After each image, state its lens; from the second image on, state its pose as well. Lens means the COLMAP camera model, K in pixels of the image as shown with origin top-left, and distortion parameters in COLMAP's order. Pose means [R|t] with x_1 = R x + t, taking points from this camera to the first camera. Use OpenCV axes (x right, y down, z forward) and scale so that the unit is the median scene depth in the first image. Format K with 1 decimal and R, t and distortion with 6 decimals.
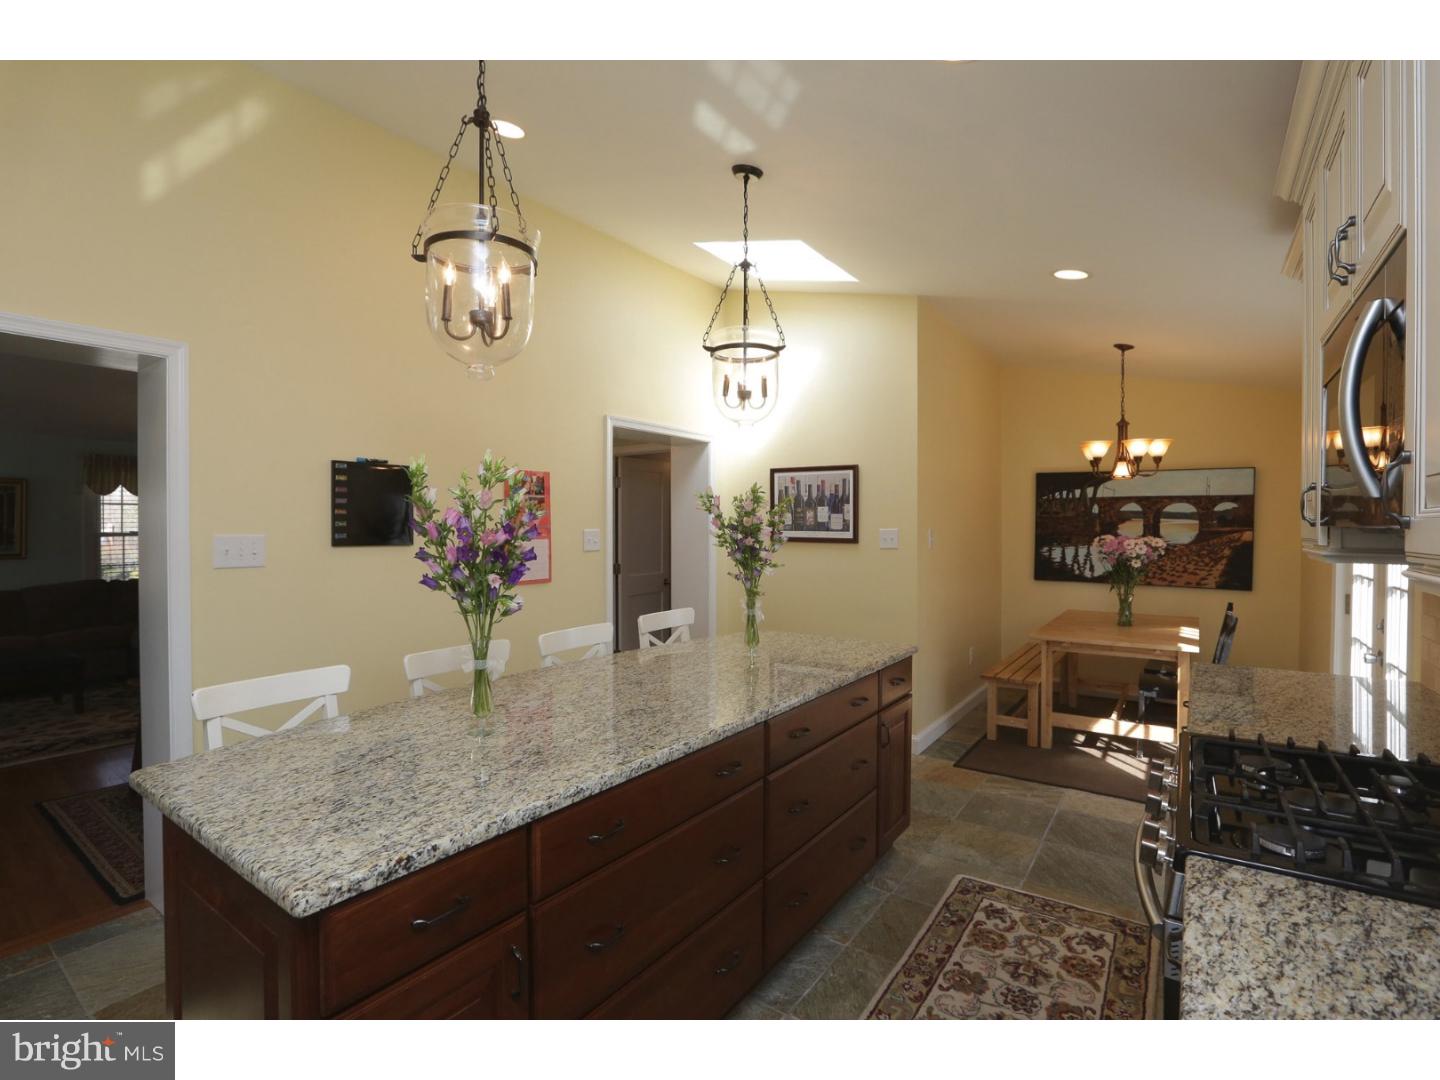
lens RADIAL K [[676.8, 0, 722.8], [0, 676.8, 526.3], [0, 0, 1]] dist [-0.056199, 0.025401]
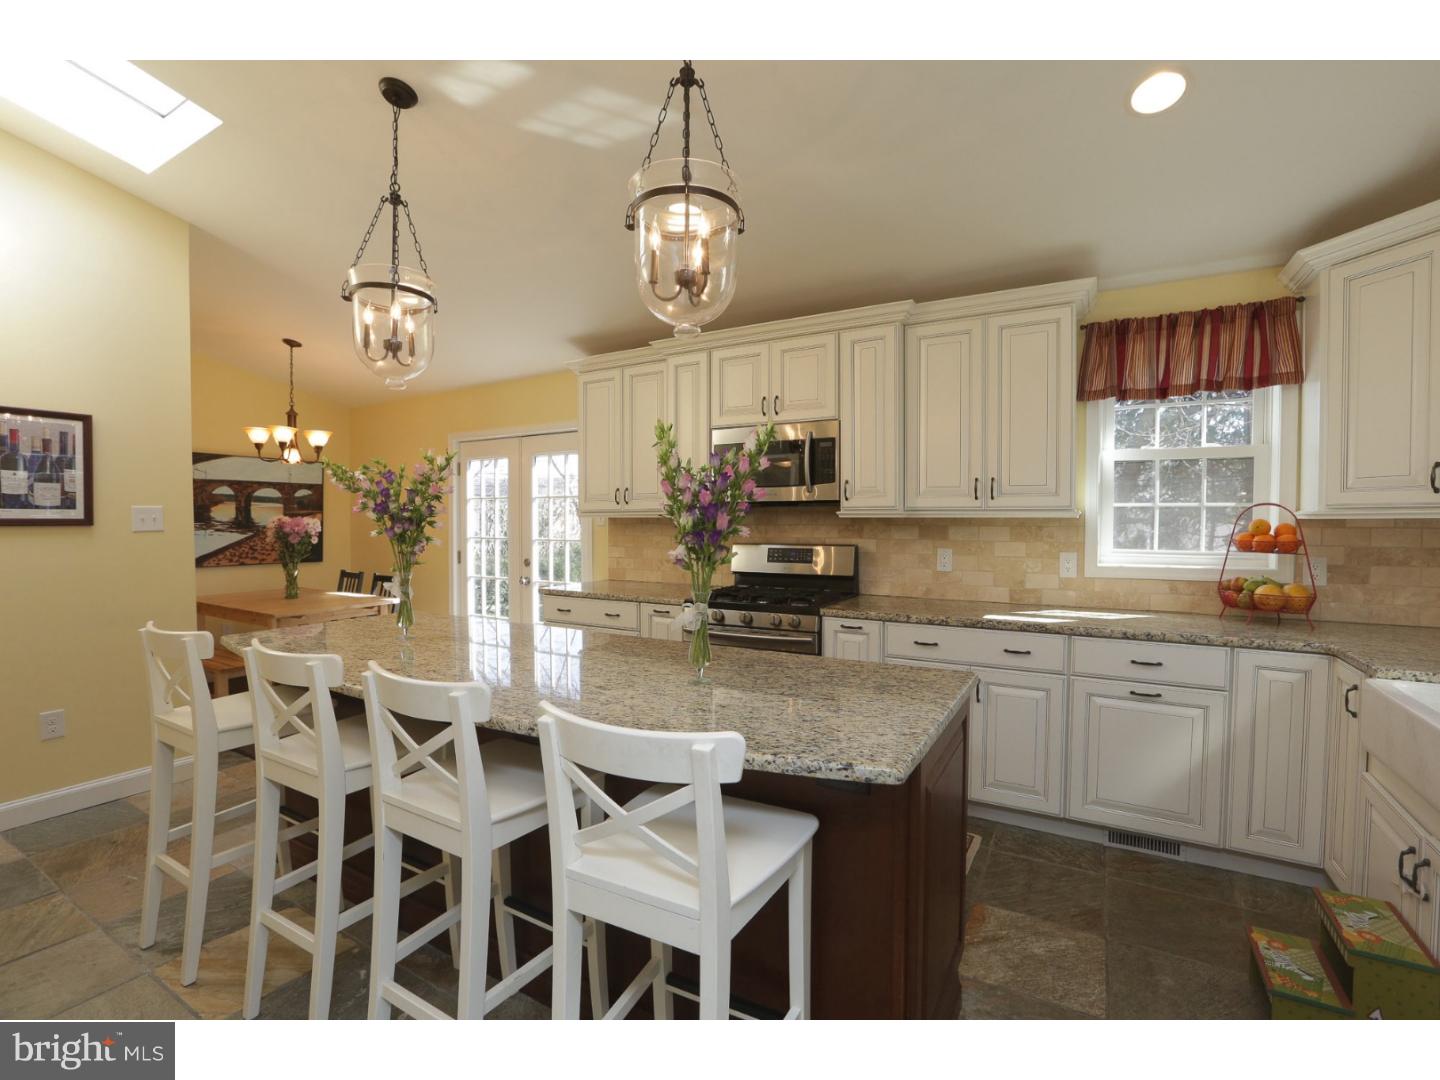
lens RADIAL K [[652.4, 0, 713.3], [0, 652.4, 534.2], [0, 0, 1]] dist [-0.052198, 0.020709]
pose [[-0.065937, -0.026617, 0.997469, -0.504945], [0.004180, 0.999628, 0.026951, 0.018601], [-0.997815, 0.005946, -0.065801, 0.385591]]
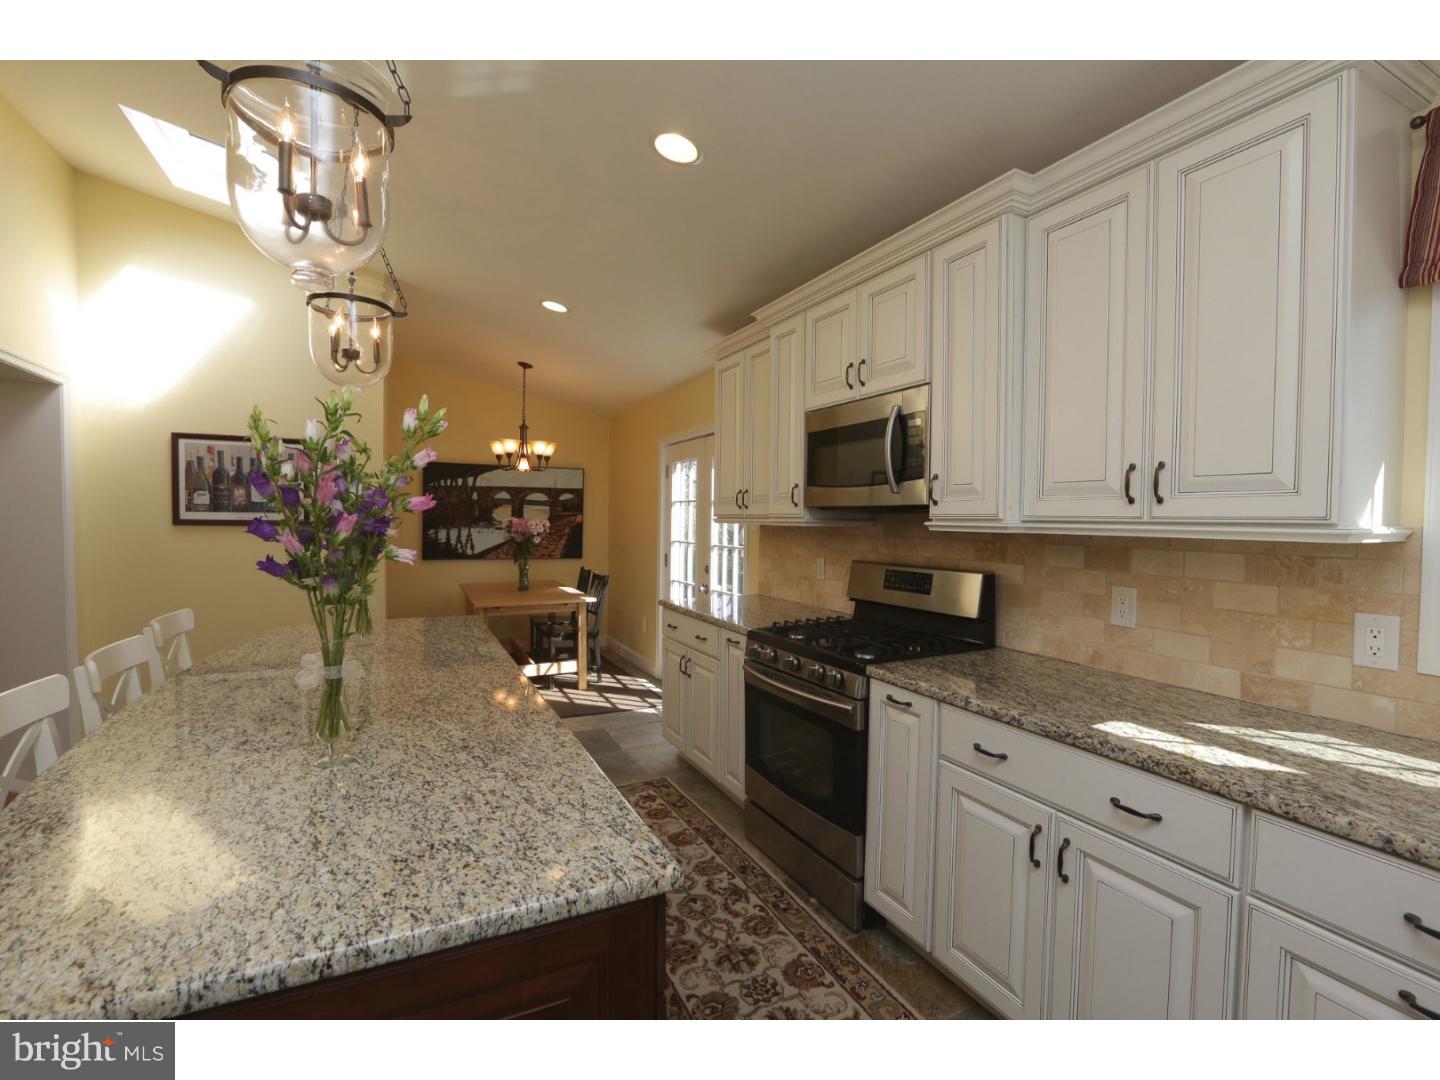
lens RADIAL K [[652.4, 0, 713.3], [0, 652.4, 534.2], [0, 0, 1]] dist [-0.052198, 0.020709]
pose [[0.488737, -0.021067, 0.872177, -0.286782], [-0.004592, 0.999632, 0.026718, 0.010606], [-0.872419, -0.017063, 0.488461, 0.101564]]
